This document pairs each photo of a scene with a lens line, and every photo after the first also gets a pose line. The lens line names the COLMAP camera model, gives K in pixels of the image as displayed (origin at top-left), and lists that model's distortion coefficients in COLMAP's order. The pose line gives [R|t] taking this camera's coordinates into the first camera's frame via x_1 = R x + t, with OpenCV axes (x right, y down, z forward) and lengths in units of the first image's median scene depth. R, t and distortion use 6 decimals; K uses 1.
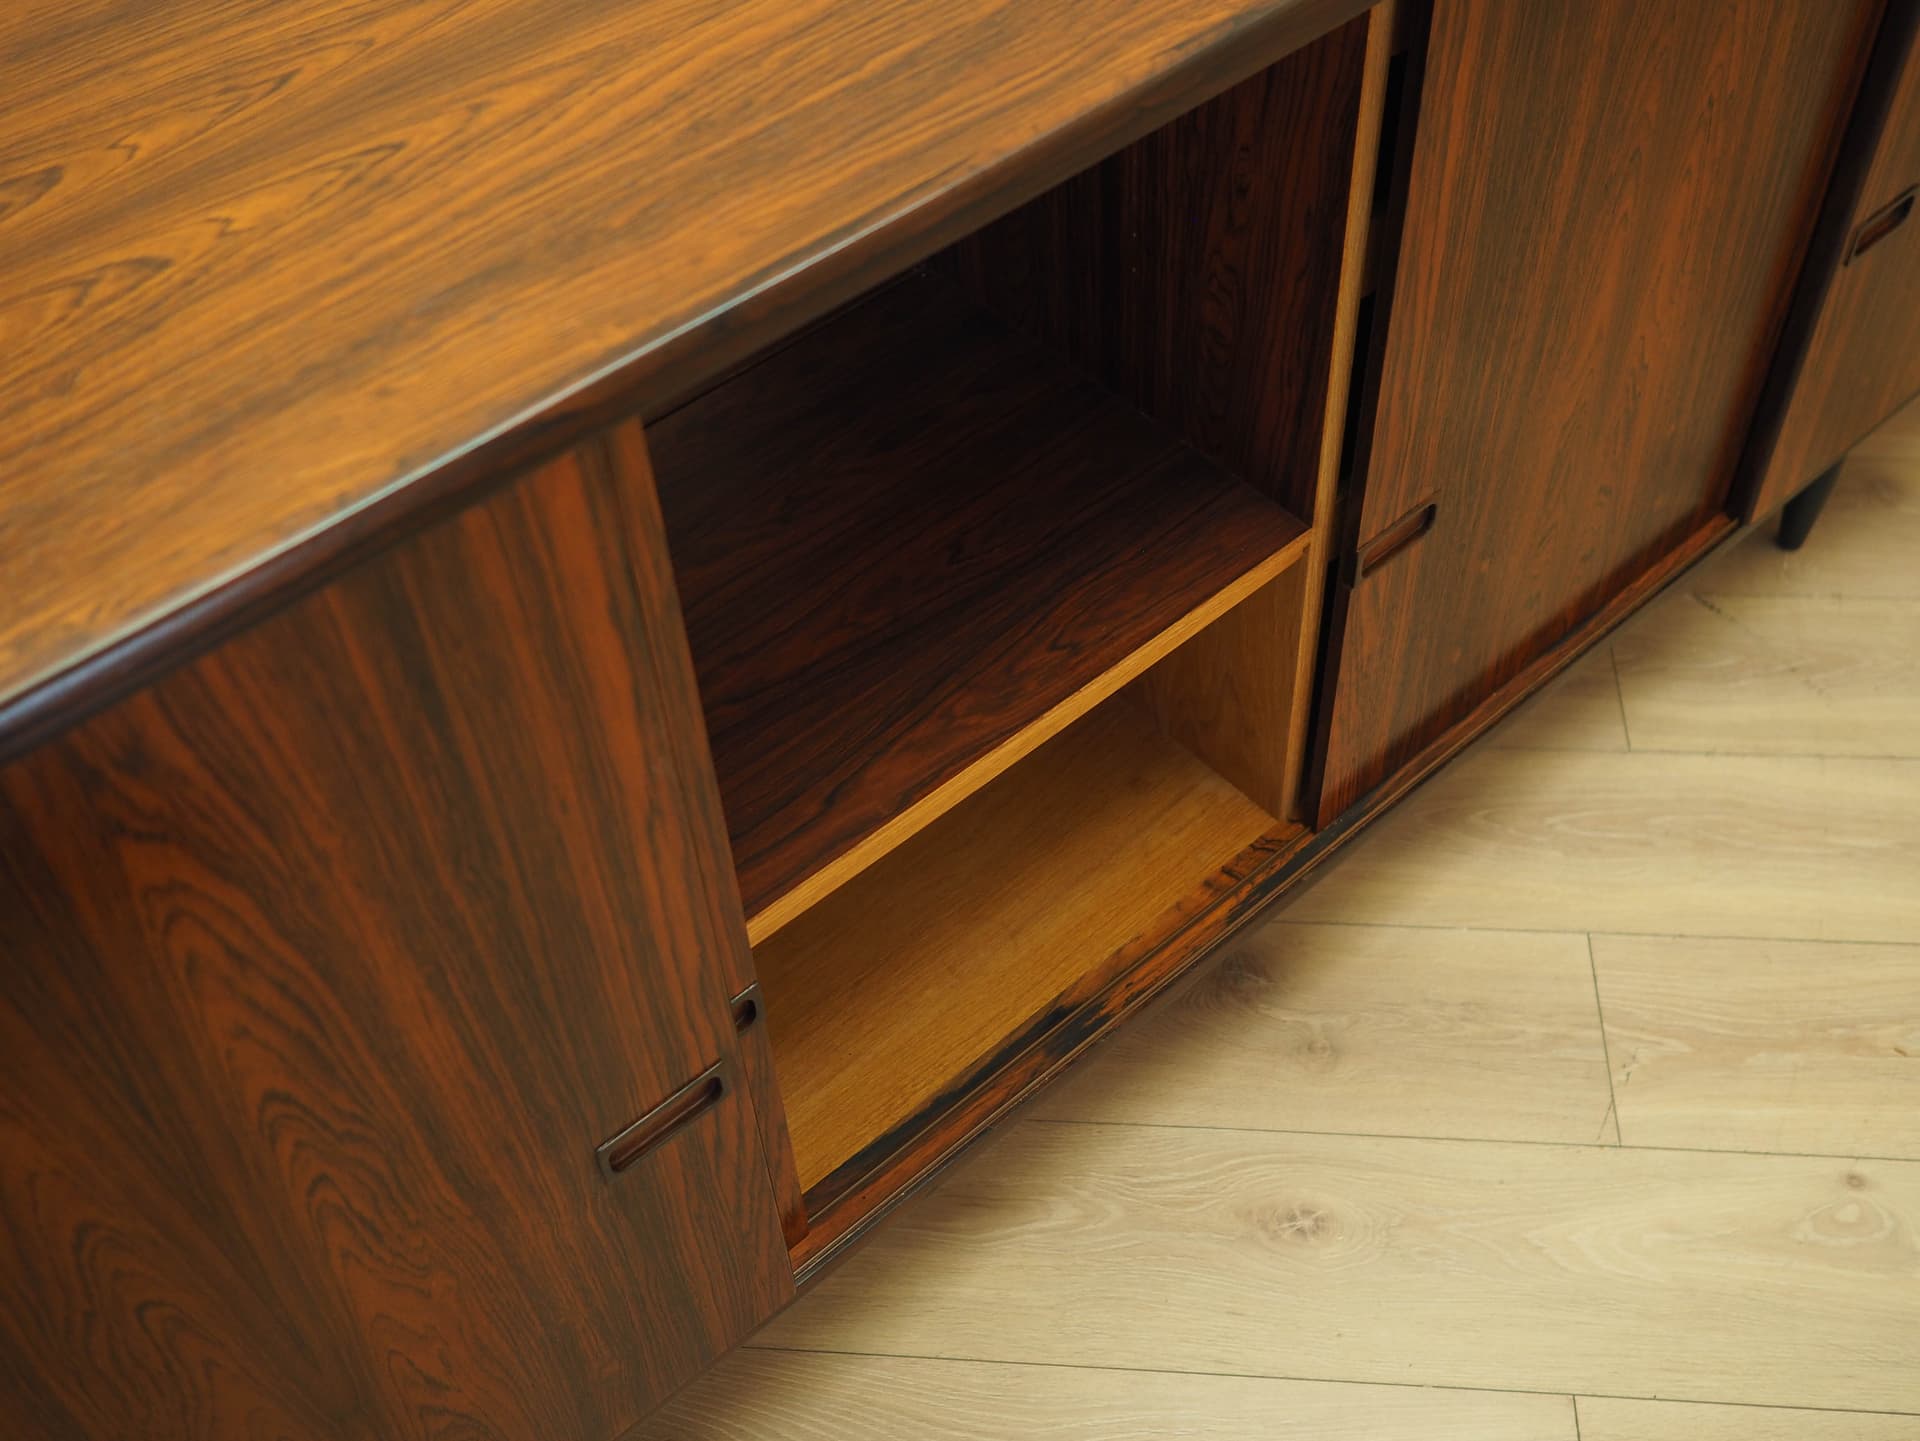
lens RADIAL K [[2053.5, 0, 968.7], [0, 2053.5, 691.7], [0, 0, 1]] dist [-0.015125, 0.000000]
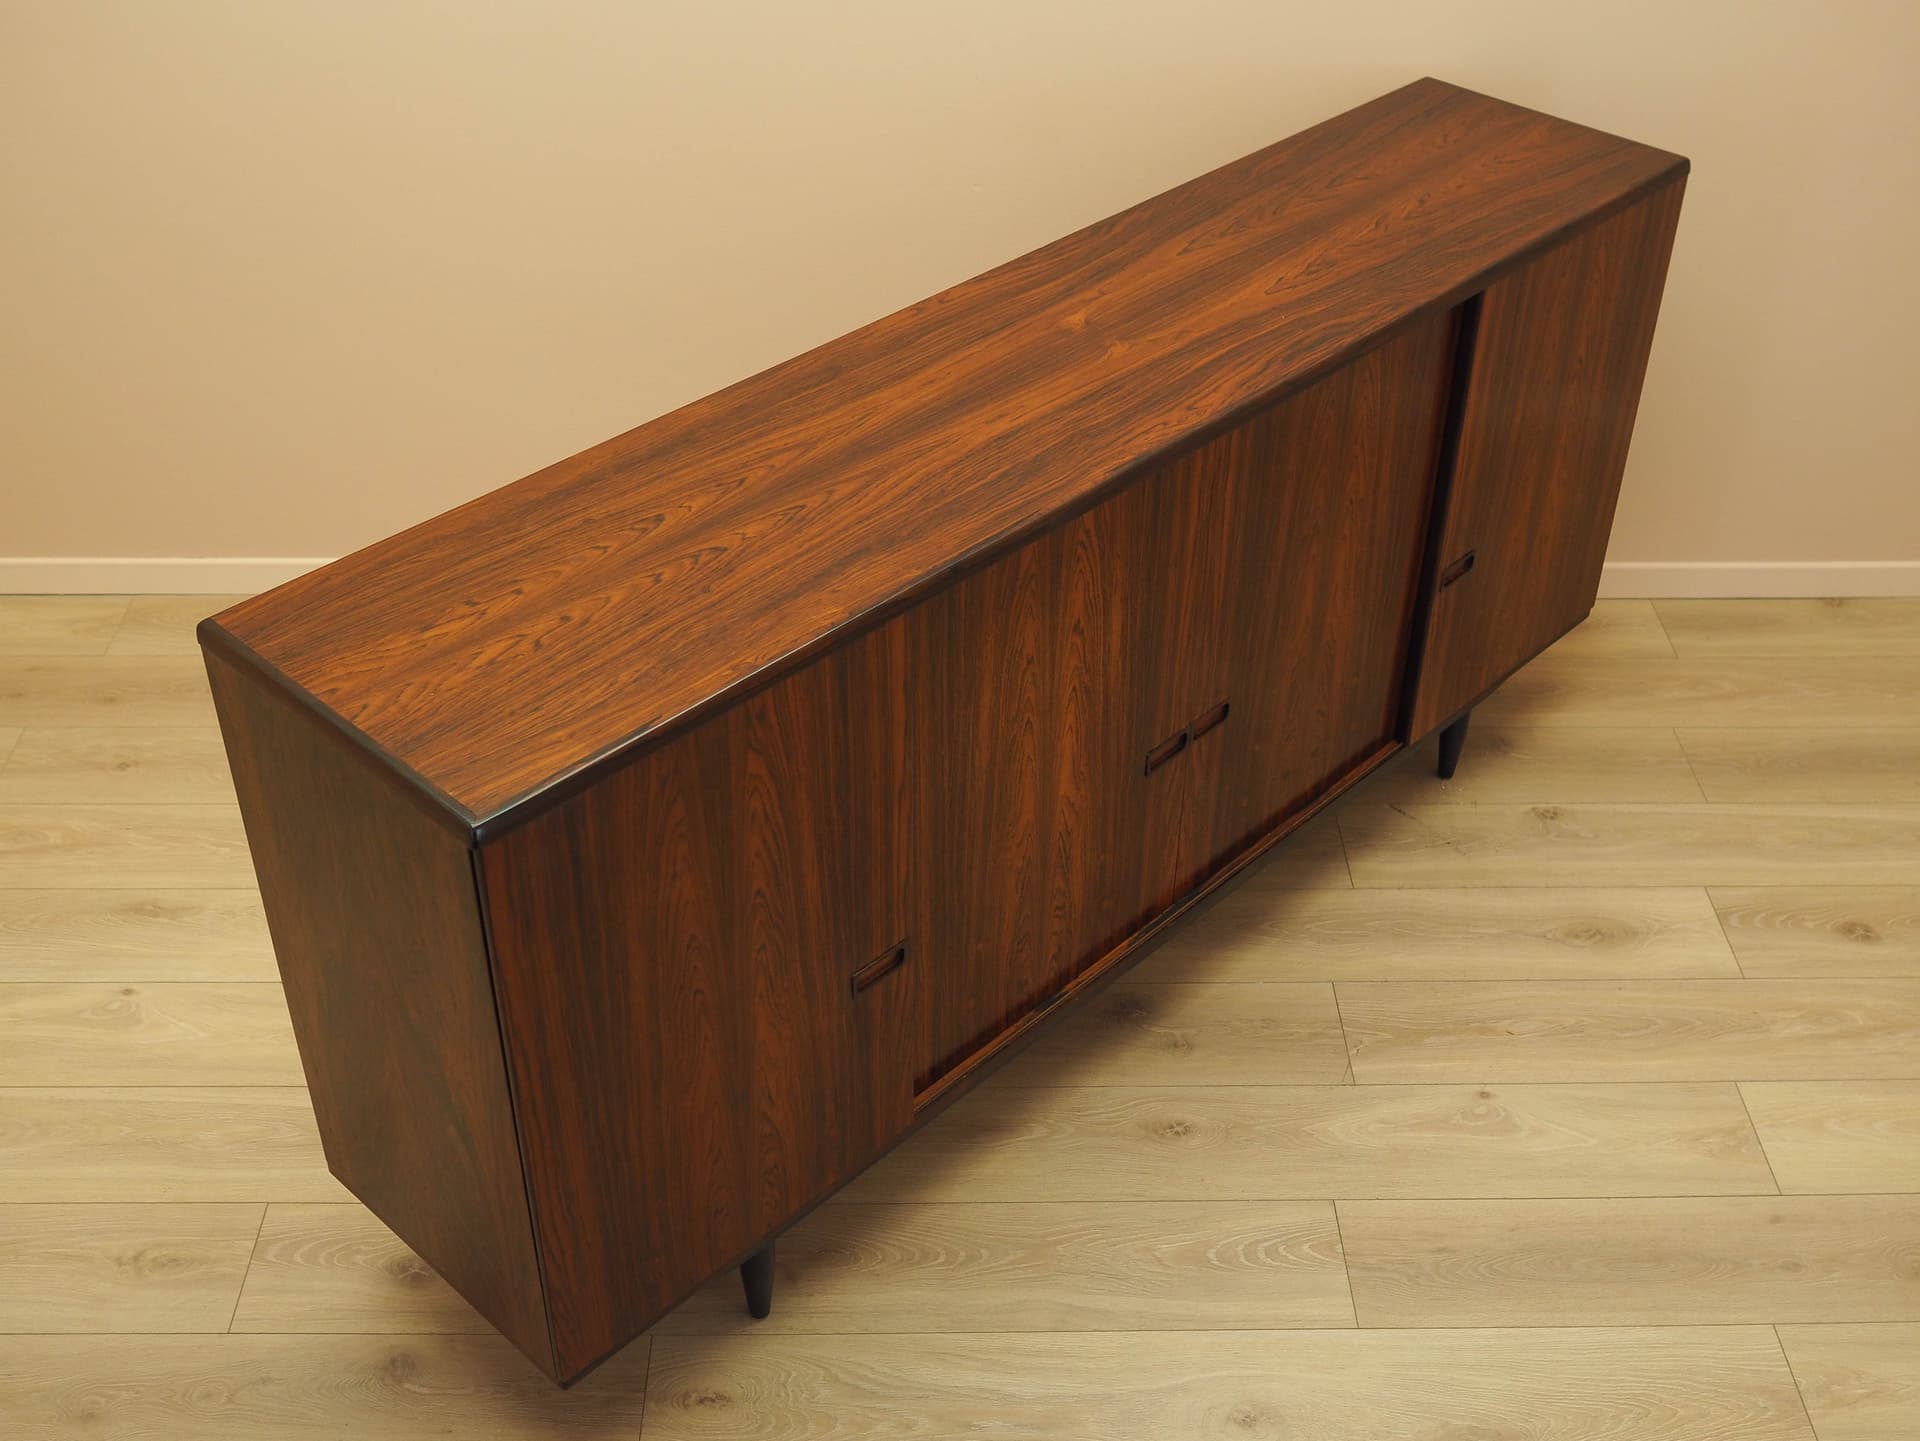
lens RADIAL K [[2232.7, 0, 1051.0], [0, 2232.7, 733.3], [0, 0, 1]] dist [-0.009255, 0.000000]
pose [[0.989733, -0.012457, 0.142385, -0.233754], [0.040854, 0.979289, -0.198302, 0.341307], [-0.136966, 0.202083, 0.969744, -0.993204]]
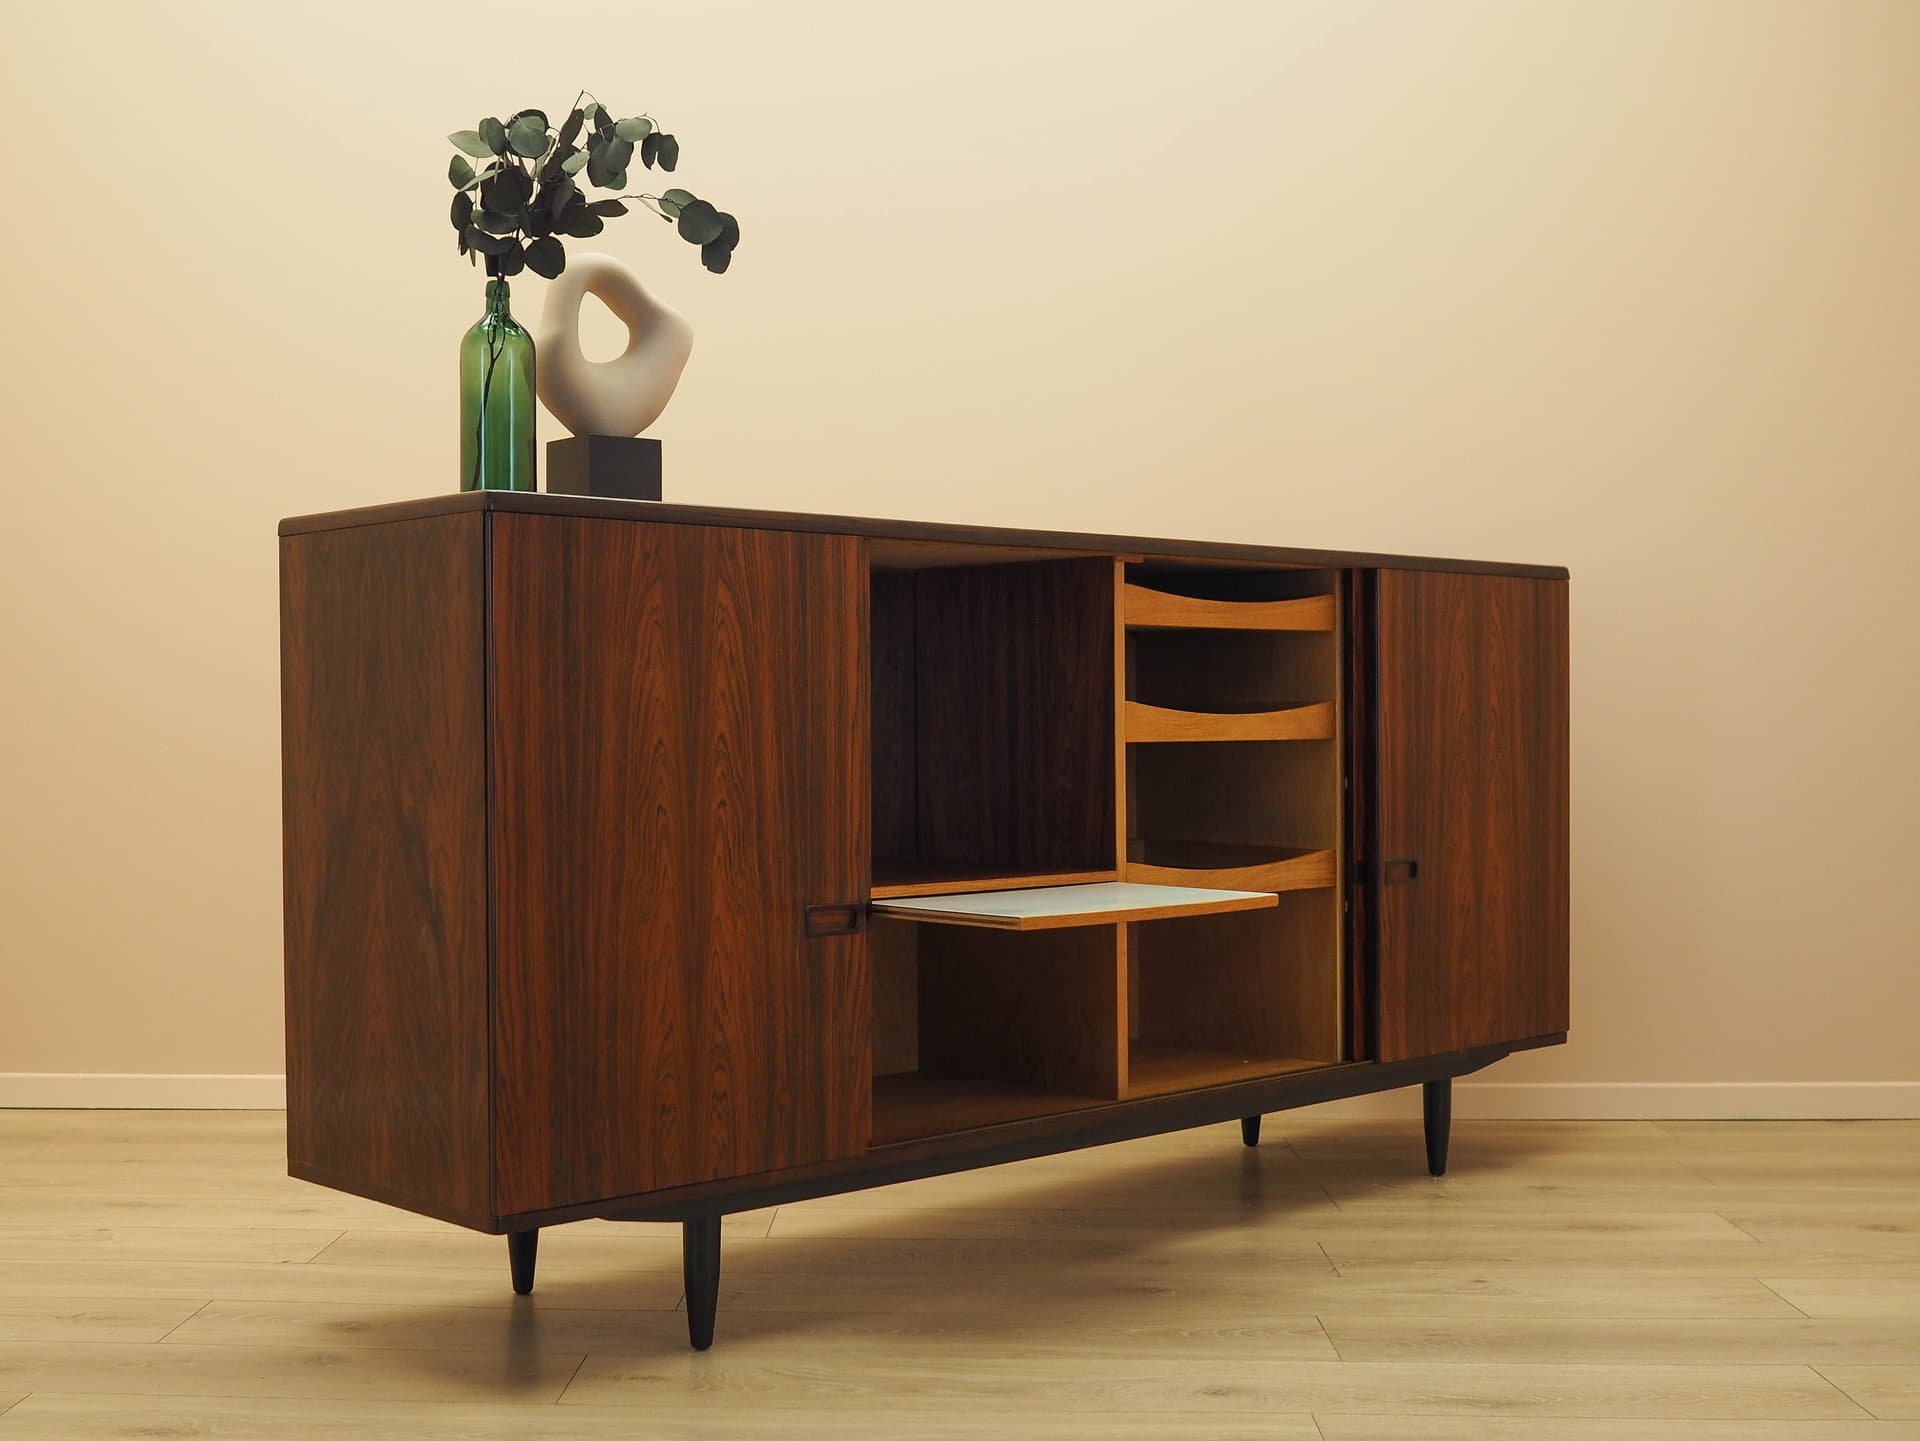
lens RADIAL K [[2384.6, 0, 952.7], [0, 2384.6, 726.4], [0, 0, 1]] dist [-0.008294, 0.000000]
pose [[0.997686, 0.034618, 0.058520, -0.140982], [0.020735, 0.664780, -0.746752, 1.571528], [-0.064754, 0.746237, 0.662523, -0.675498]]
